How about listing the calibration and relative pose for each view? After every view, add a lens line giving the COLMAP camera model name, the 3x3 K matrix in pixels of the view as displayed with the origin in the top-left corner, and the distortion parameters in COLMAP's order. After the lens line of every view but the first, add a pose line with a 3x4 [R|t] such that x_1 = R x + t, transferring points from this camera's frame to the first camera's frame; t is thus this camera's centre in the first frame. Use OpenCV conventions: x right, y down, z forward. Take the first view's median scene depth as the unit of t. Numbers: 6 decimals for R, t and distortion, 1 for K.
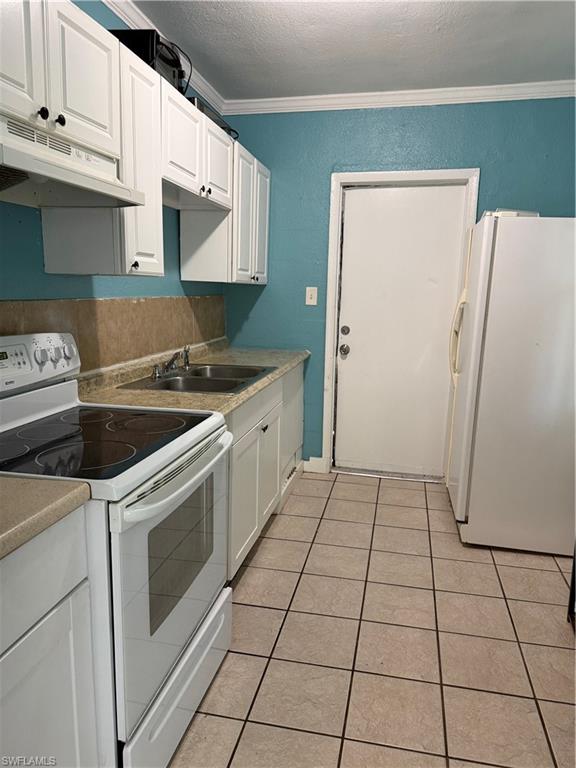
lens RADIAL K [[546.5, 0, 282.5], [0, 546.5, 384.6], [0, 0, 1]] dist [0.049551, -0.060985]
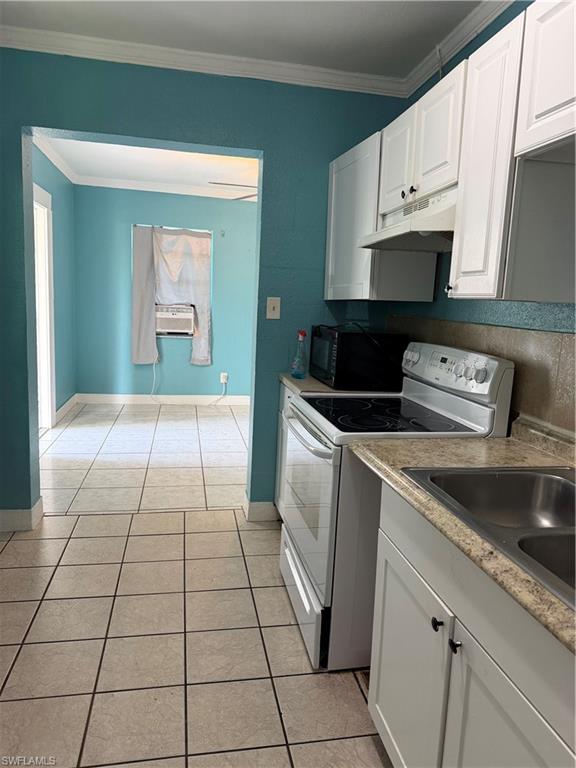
lens RADIAL K [[531.2, 0, 284.4], [0, 531.2, 387.3], [0, 0, 1]] dist [0.051810, -0.045791]
pose [[-0.912369, 0.010576, -0.409233, 0.340667], [-0.129558, 0.940822, 0.313158, -0.292422], [0.388328, 0.338735, -0.857007, 1.647467]]
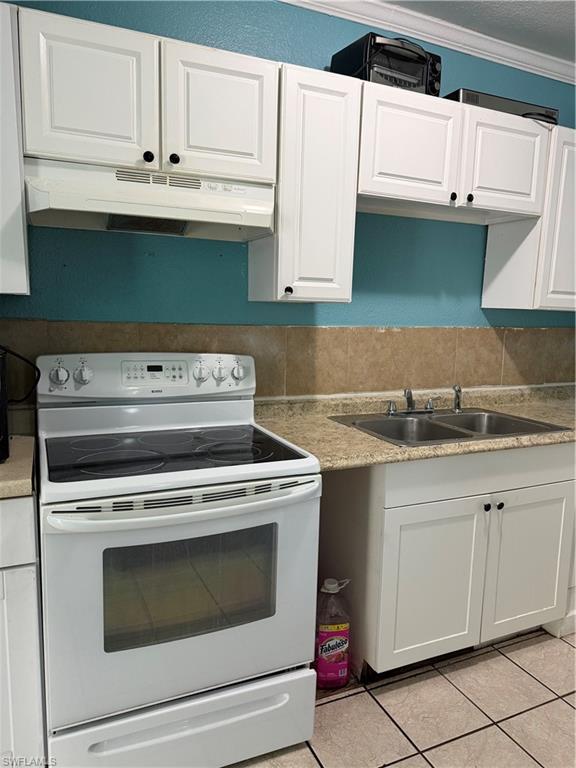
lens RADIAL K [[535.4, 0, 288.1], [0, 535.4, 391.2], [0, 0, 1]] dist [0.131988, -0.205345]
pose [[0.595078, 0.115760, -0.795287, 0.484732], [-0.154176, 0.987635, 0.028395, -0.065714], [0.788741, 0.105717, 0.605567, 0.423960]]
